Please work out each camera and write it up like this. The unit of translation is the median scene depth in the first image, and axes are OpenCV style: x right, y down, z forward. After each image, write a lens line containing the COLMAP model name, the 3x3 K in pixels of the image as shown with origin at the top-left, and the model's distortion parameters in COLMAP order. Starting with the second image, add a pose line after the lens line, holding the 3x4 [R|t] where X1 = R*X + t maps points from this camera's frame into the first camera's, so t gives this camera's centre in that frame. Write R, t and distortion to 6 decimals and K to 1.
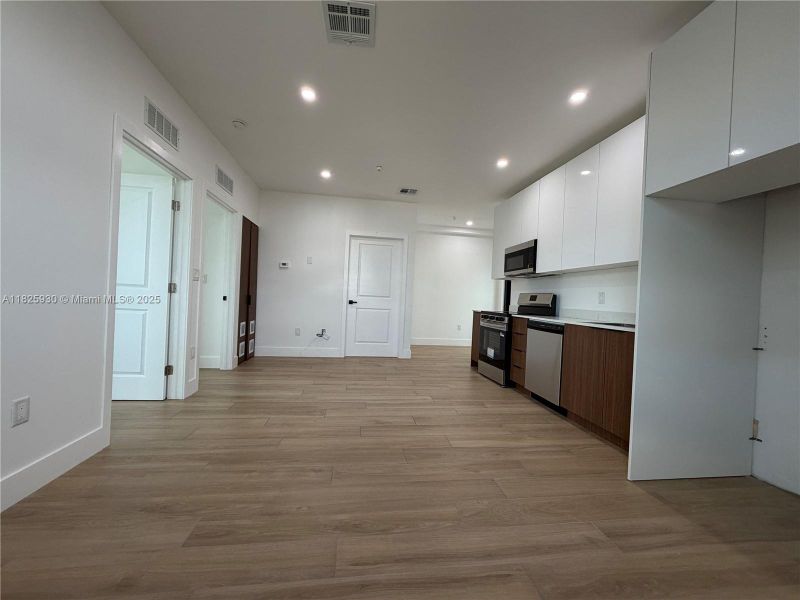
lens RADIAL K [[320.0, 0, 399.4], [0, 320.0, 299.2], [0, 0, 1]] dist [-0.000191, 0.000282]
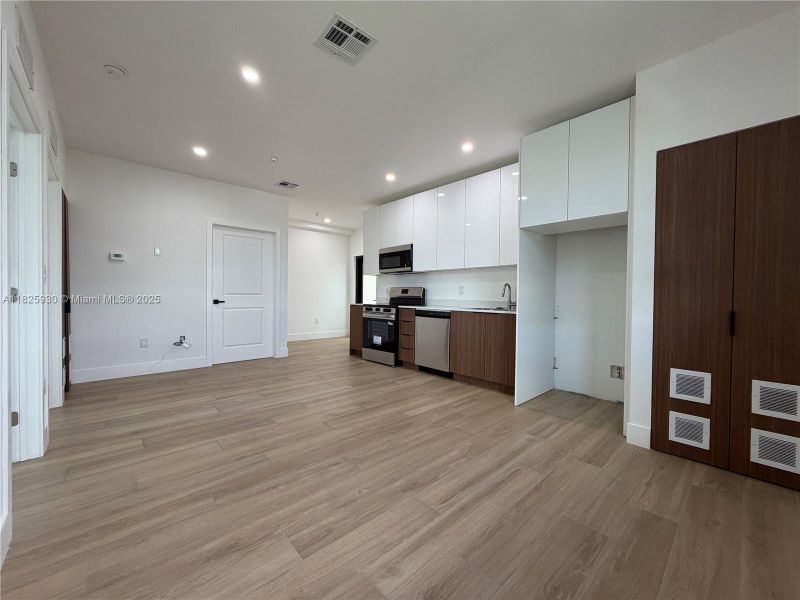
lens RADIAL K [[320.0, 0, 399.4], [0, 320.0, 299.2], [0, 0, 1]] dist [-0.000191, 0.000282]
pose [[0.826316, -0.043801, 0.561501, -0.347980], [0.028274, 0.998940, 0.036315, -0.022776], [-0.562497, -0.014132, 0.826678, 0.006459]]
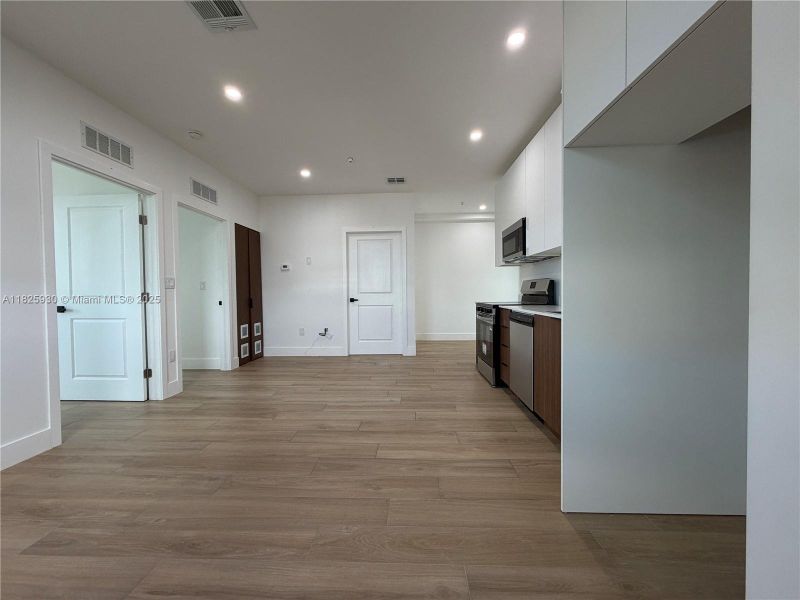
lens RADIAL K [[320.0, 0, 399.4], [0, 320.0, 299.2], [0, 0, 1]] dist [-0.000191, 0.000282]
pose [[0.980855, -0.052246, -0.187599, 0.271595], [0.055239, 0.998415, 0.010761, 0.006308], [0.186740, -0.020918, 0.982187, 0.086606]]
